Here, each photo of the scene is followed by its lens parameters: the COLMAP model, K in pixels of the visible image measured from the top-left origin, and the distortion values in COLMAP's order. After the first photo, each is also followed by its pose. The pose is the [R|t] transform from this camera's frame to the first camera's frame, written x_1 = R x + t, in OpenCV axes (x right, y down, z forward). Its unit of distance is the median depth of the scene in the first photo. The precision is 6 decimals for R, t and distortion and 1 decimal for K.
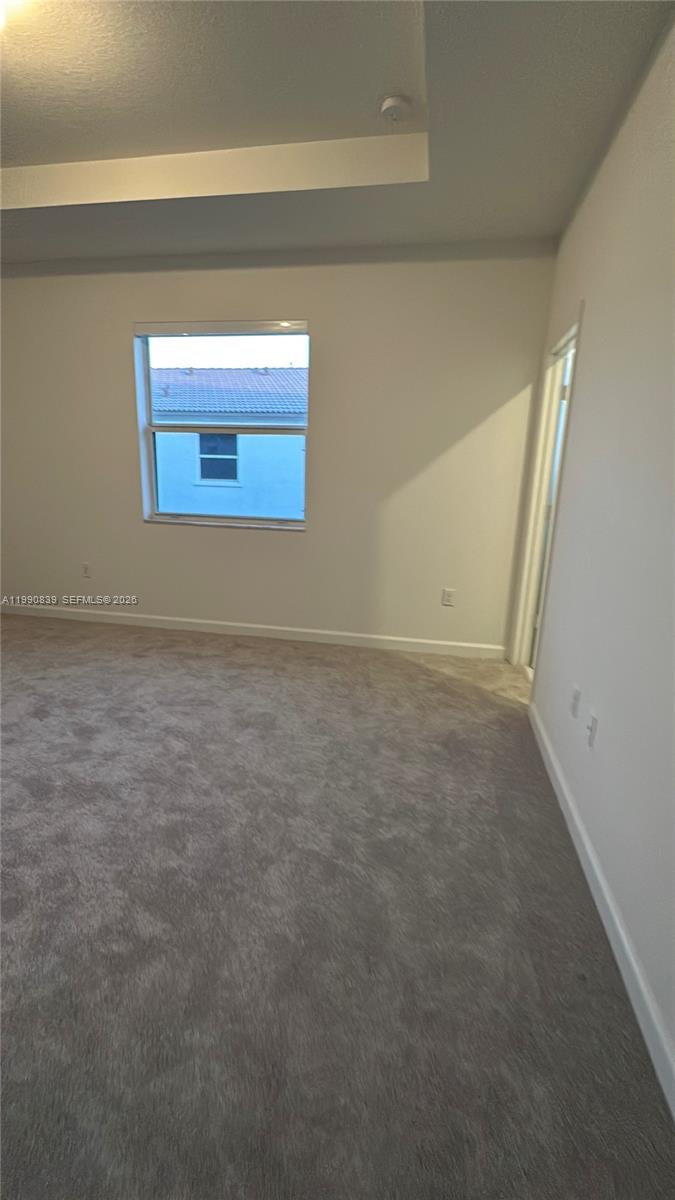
lens RADIAL K [[525.5, 0, 338.4], [0, 525.5, 577.0], [0, 0, 1]] dist [0.002096, -0.000696]
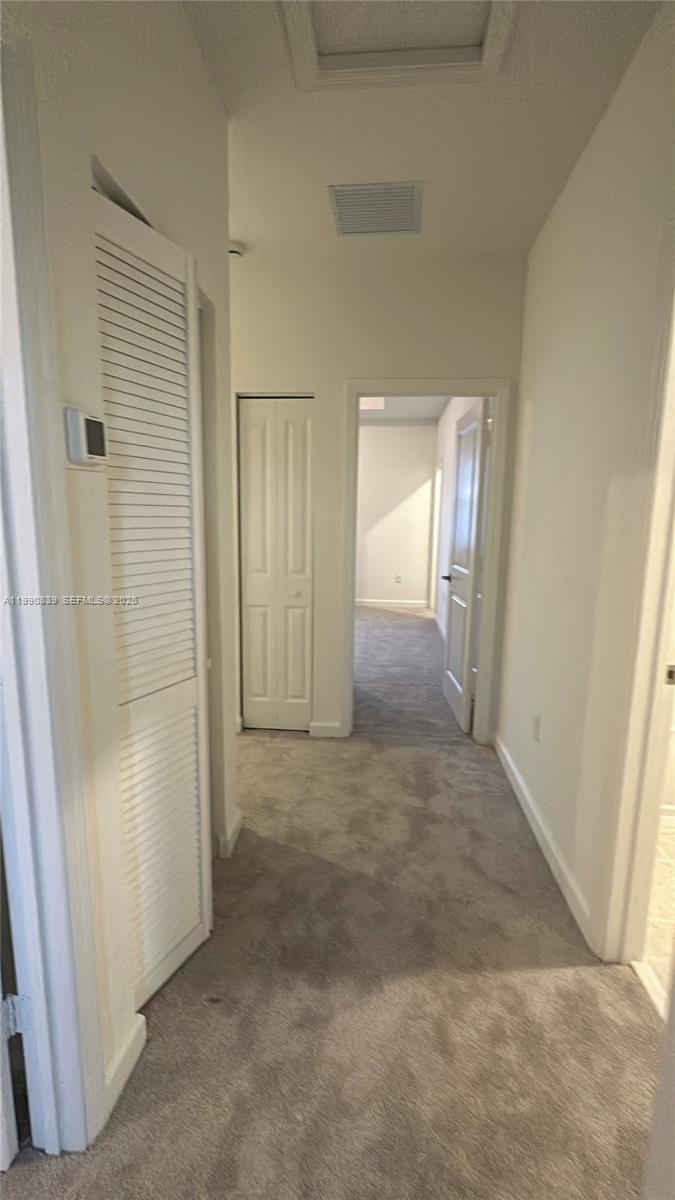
lens RADIAL K [[529.9, 0, 337.5], [0, 529.9, 600.0], [0, 0, 1]] dist [0.000924, -0.000102]
pose [[0.994773, -0.035265, 0.095832, -0.290505], [0.038893, 0.998585, -0.036259, 0.242161], [-0.094418, 0.039797, 0.994737, -1.304047]]
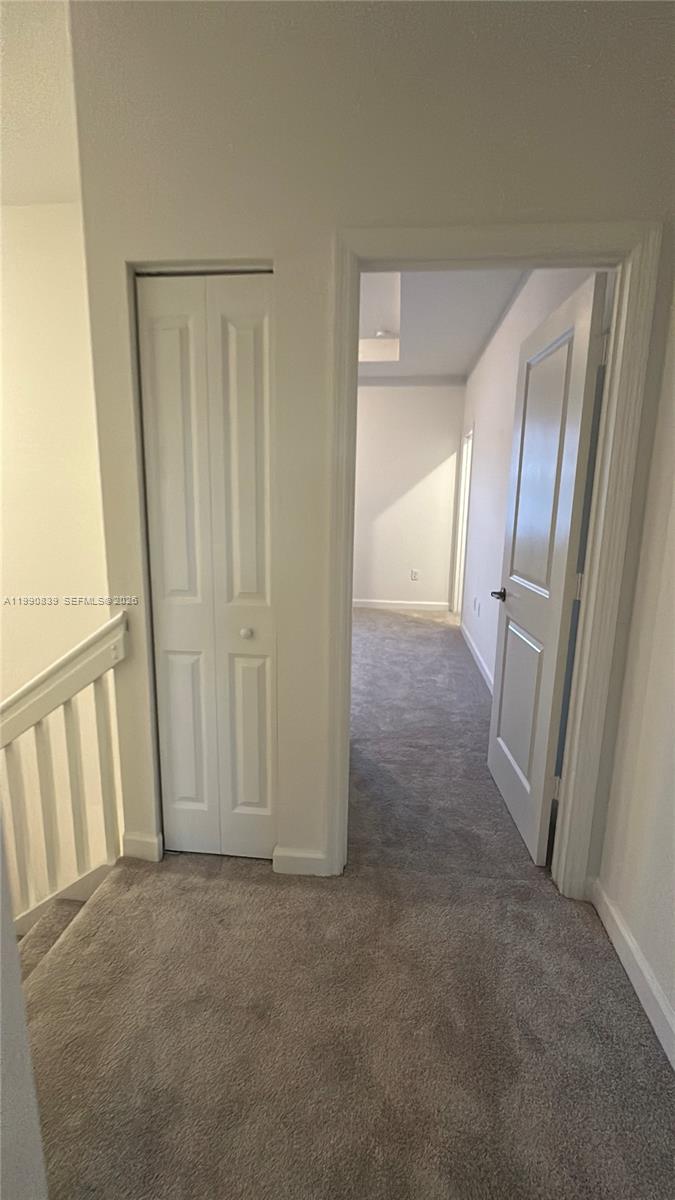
lens RADIAL K [[529.9, 0, 337.5], [0, 529.9, 600.0], [0, 0, 1]] dist [0.000924, -0.000102]
pose [[0.996644, -0.032596, 0.075092, -0.212703], [0.033249, 0.999419, -0.007458, 0.158083], [-0.074805, 0.009930, 0.997149, -0.849943]]
